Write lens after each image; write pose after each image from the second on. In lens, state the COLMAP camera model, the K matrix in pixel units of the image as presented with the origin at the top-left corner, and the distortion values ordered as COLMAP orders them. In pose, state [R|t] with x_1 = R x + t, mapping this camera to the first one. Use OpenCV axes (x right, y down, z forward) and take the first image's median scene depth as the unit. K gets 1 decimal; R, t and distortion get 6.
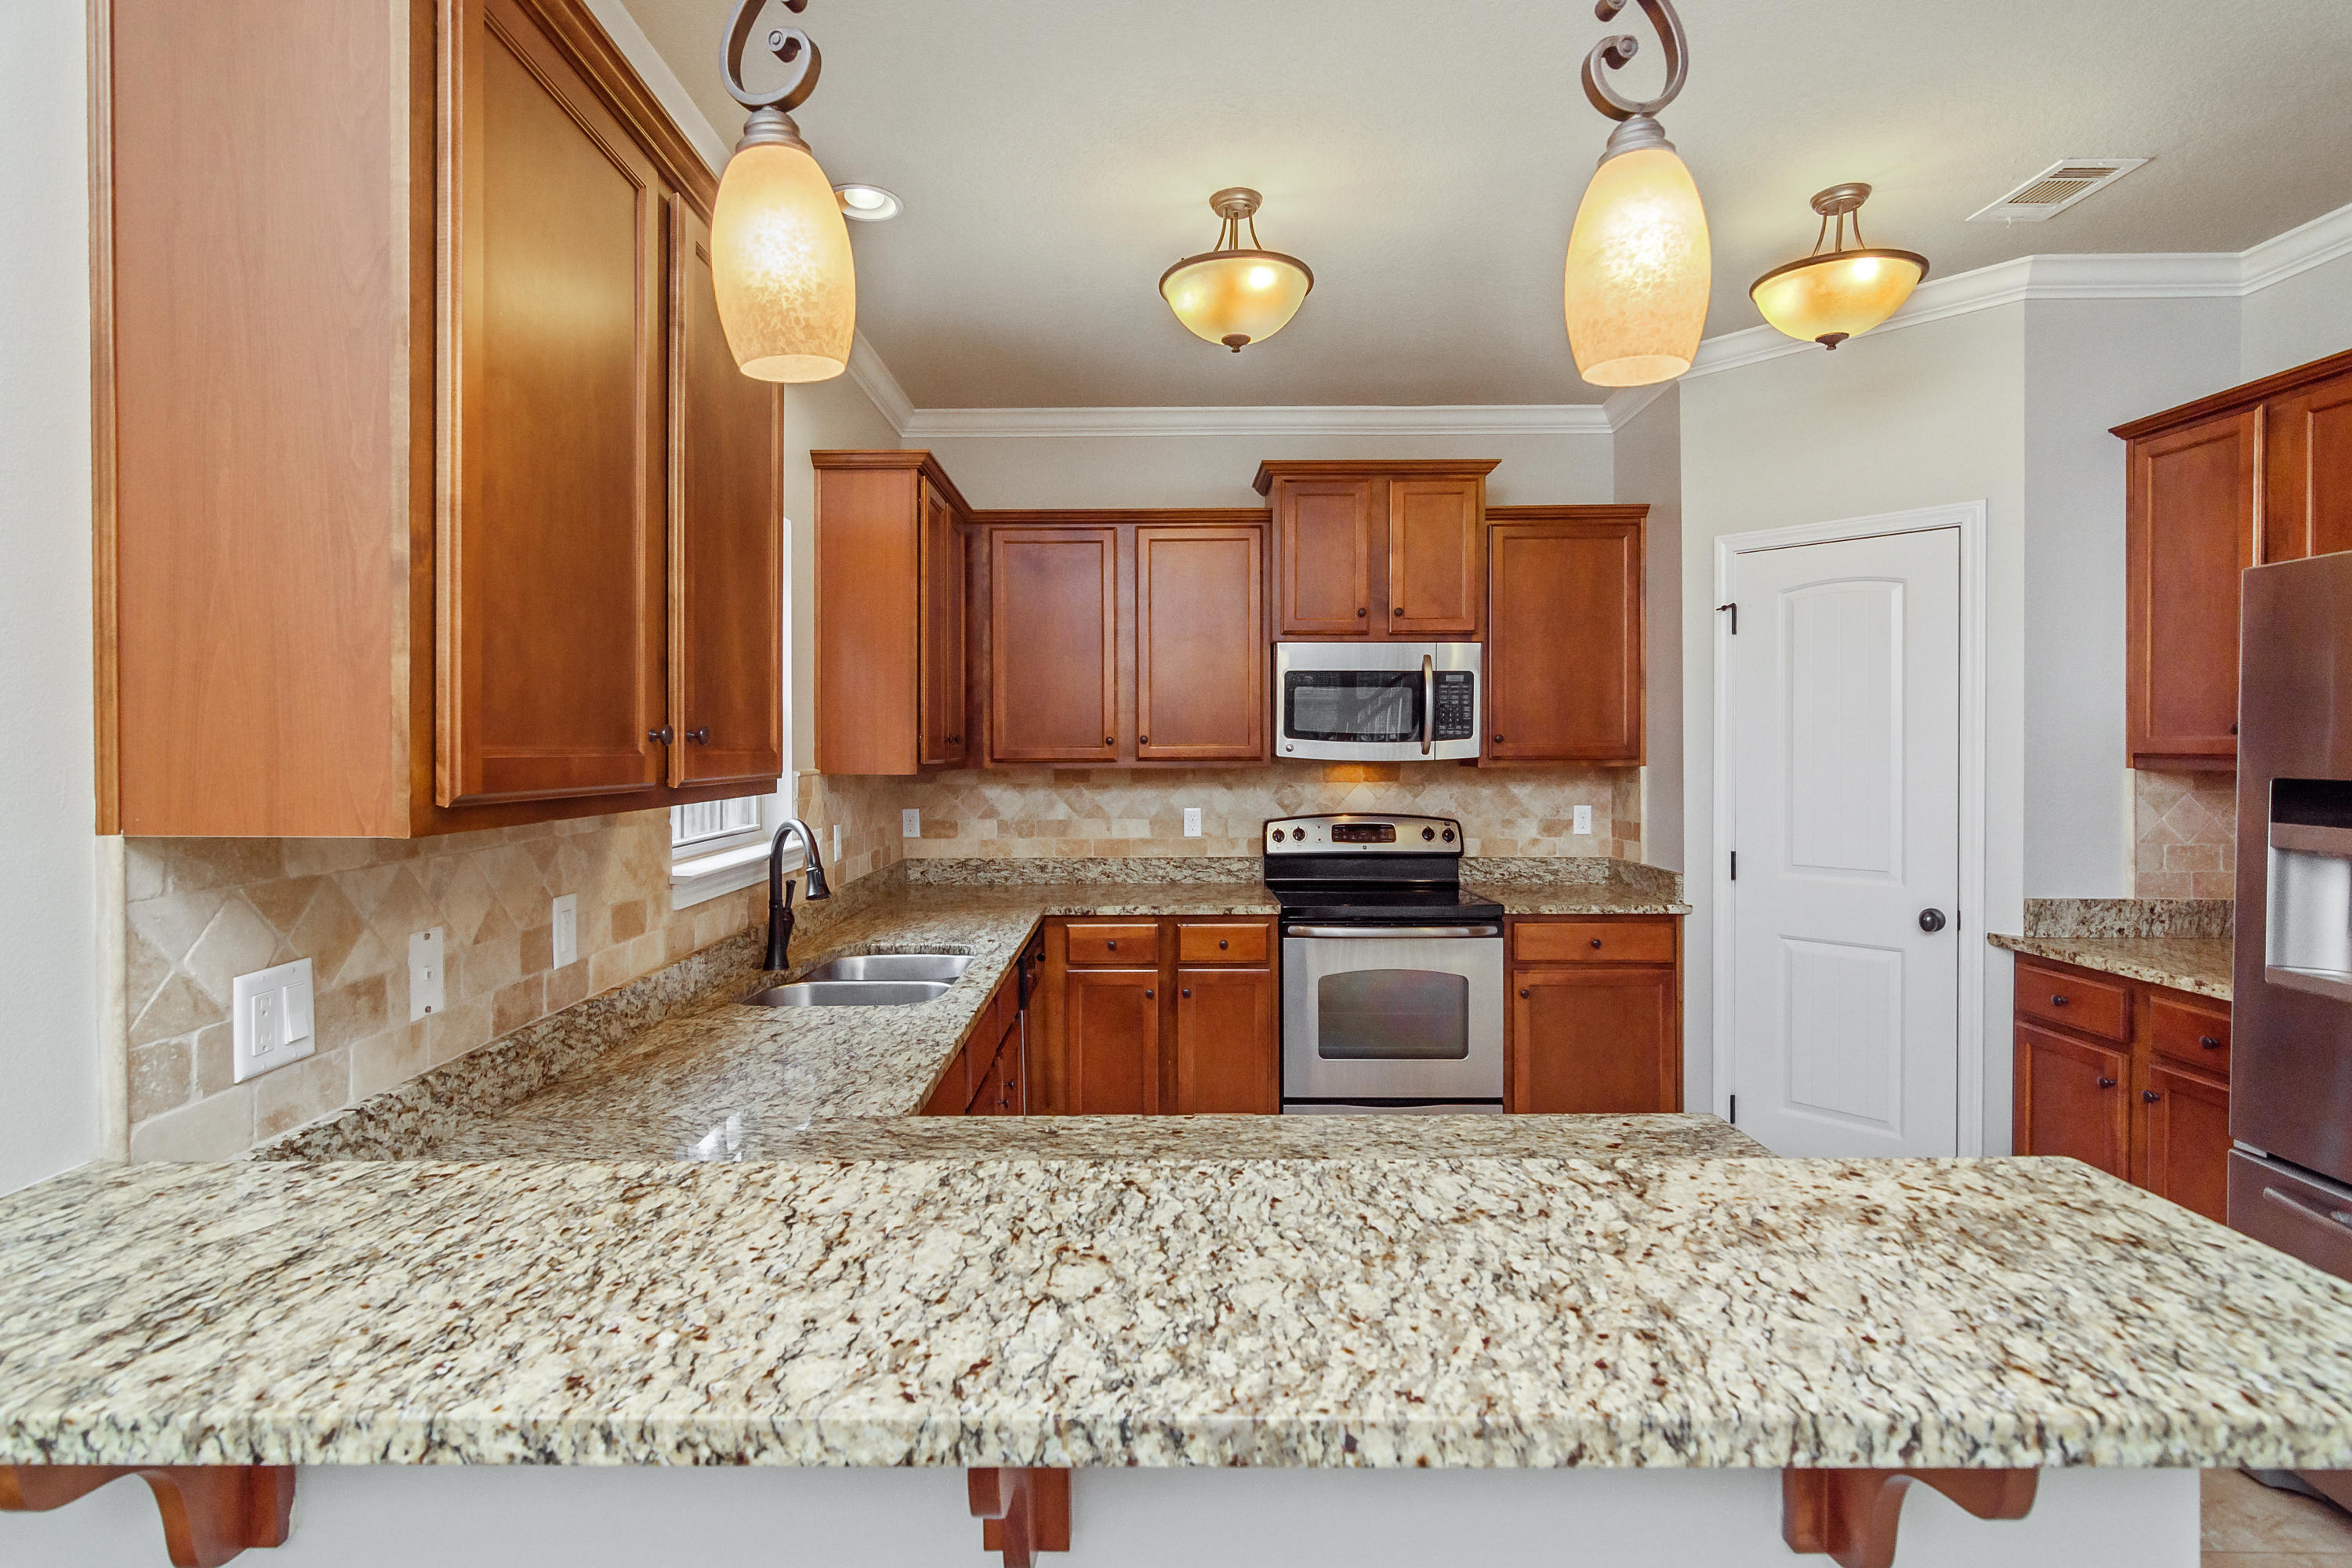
lens RADIAL K [[1146.1, 0, 1117.0], [0, 1146.1, 768.2], [0, 0, 1]] dist [0.004887, 0.000189]
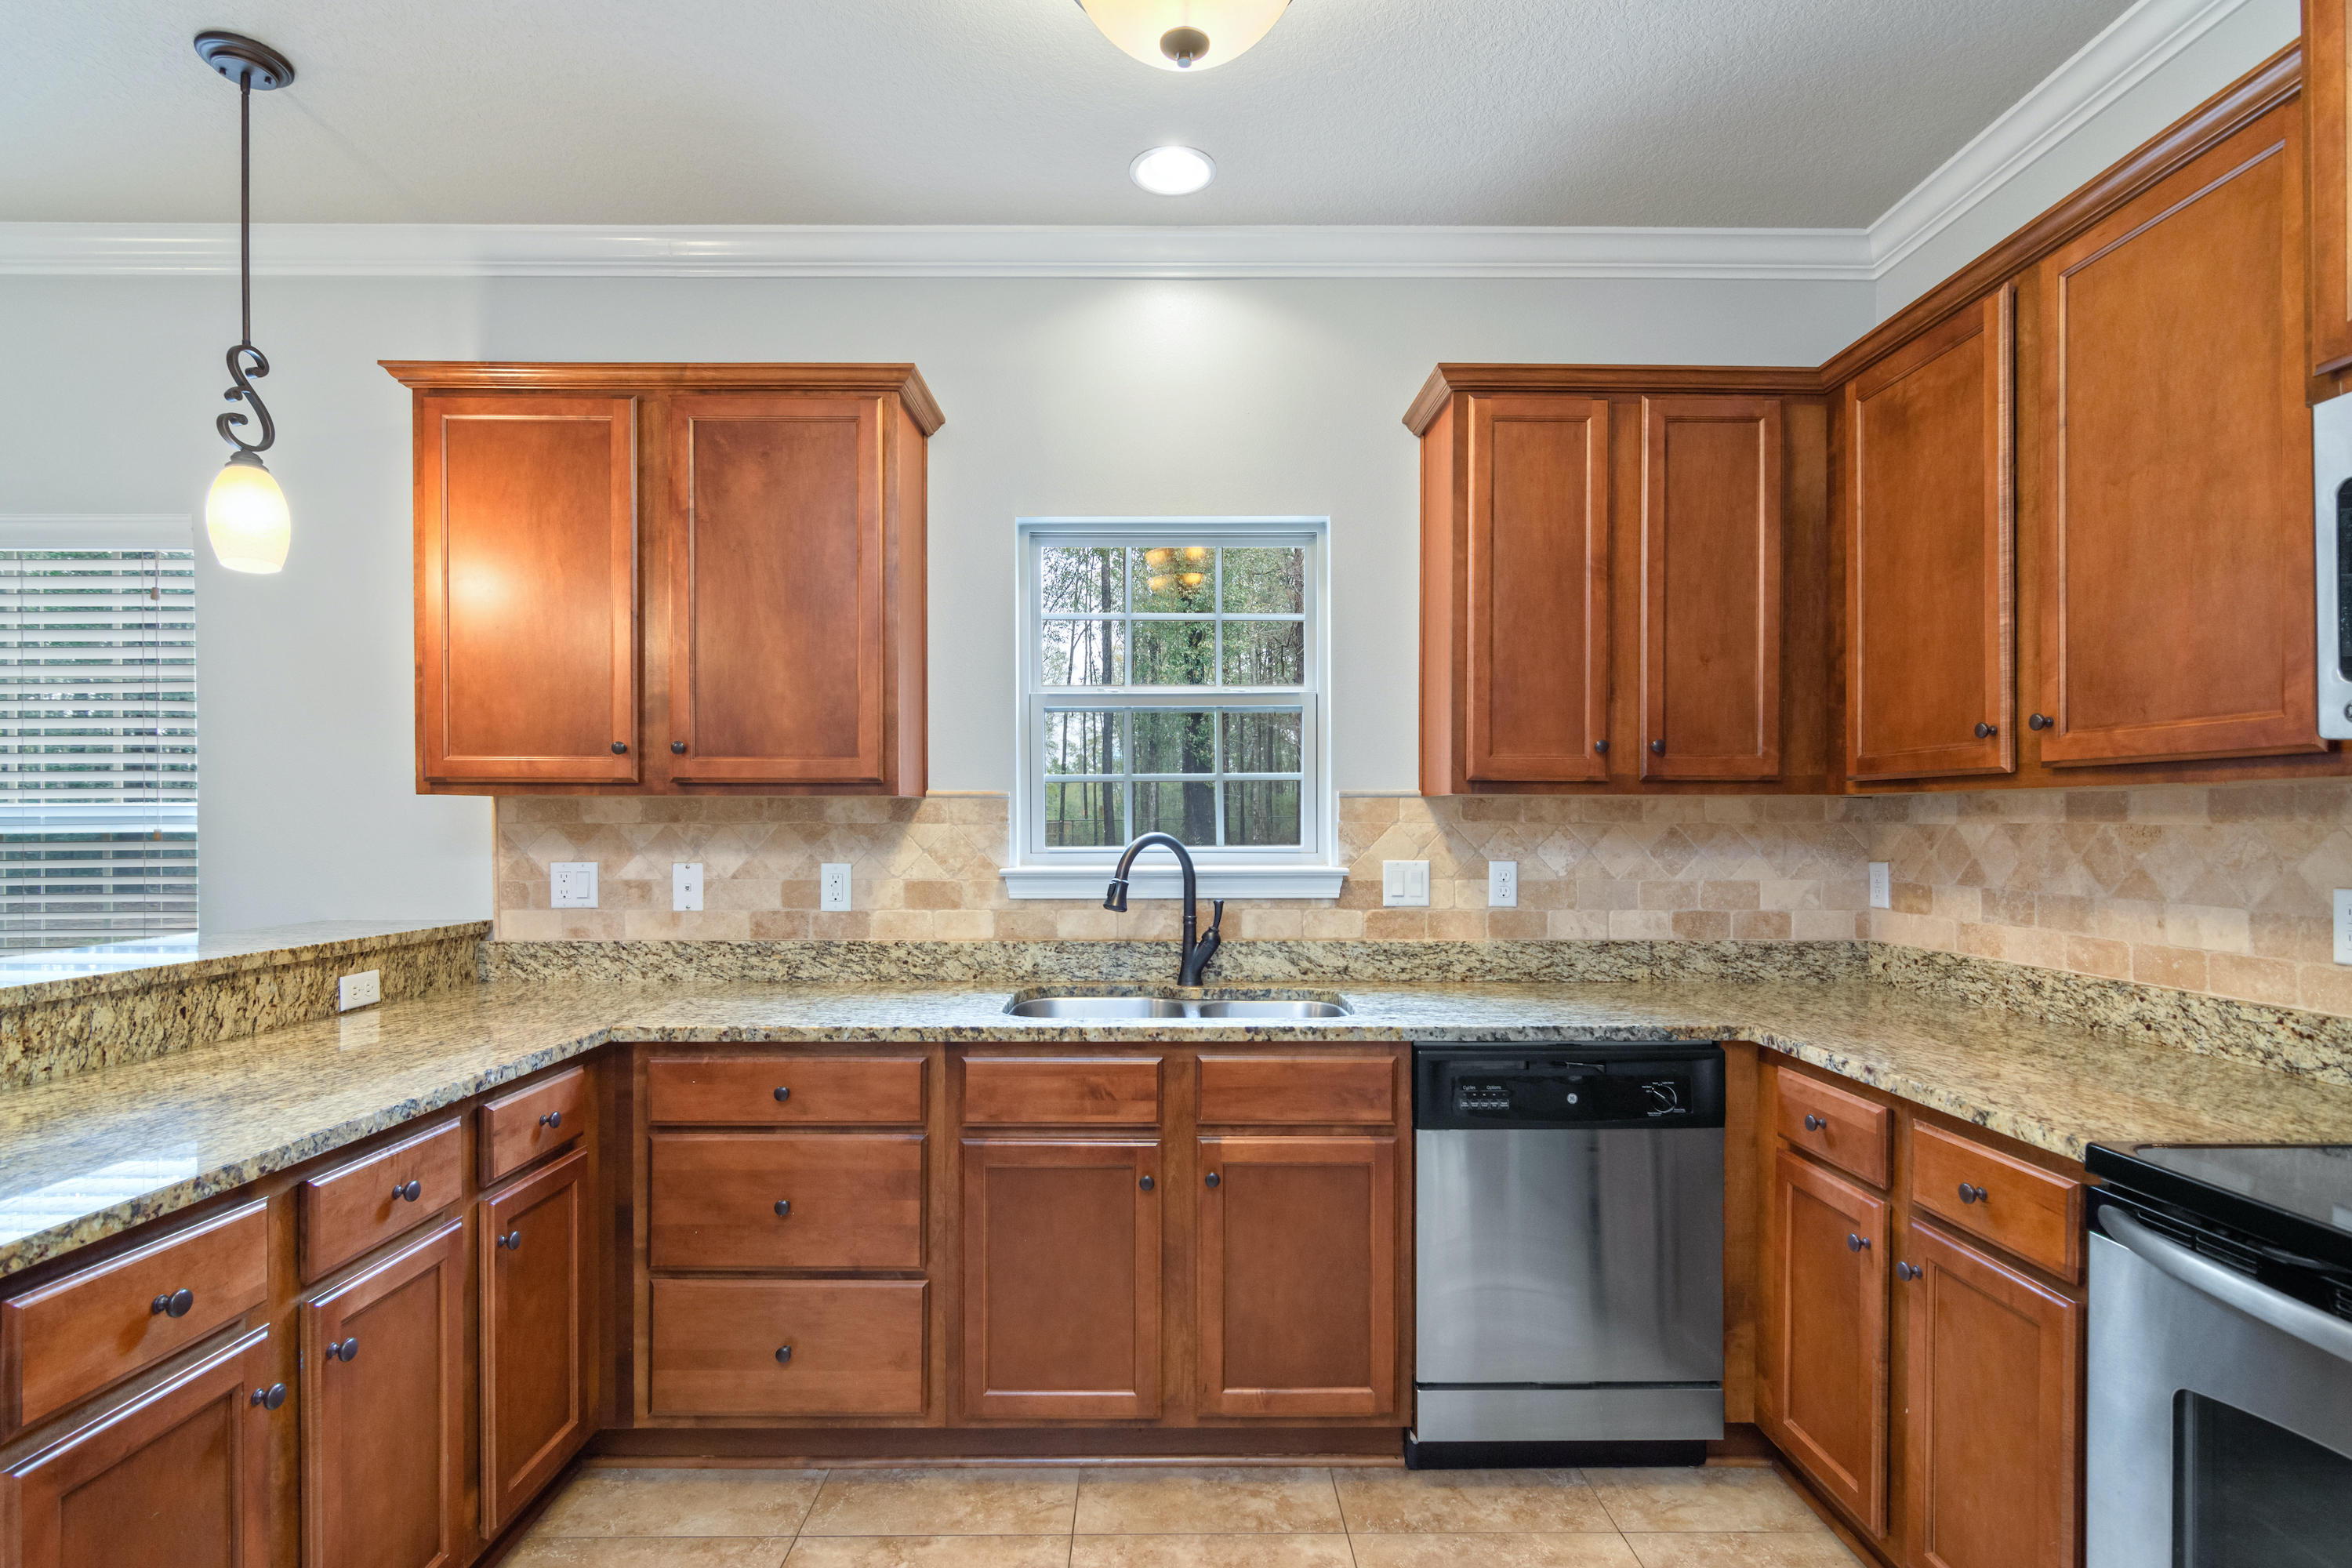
lens RADIAL K [[1146.1, 0, 1182.6], [0, 1146.1, 834.2], [0, 0, 1]] dist [0.004887, 0.000189]
pose [[0.037445, 0.014972, -0.999187, 0.475687], [-0.019653, 0.999705, 0.014244, 0.020491], [0.999105, 0.019104, 0.037728, 0.655054]]
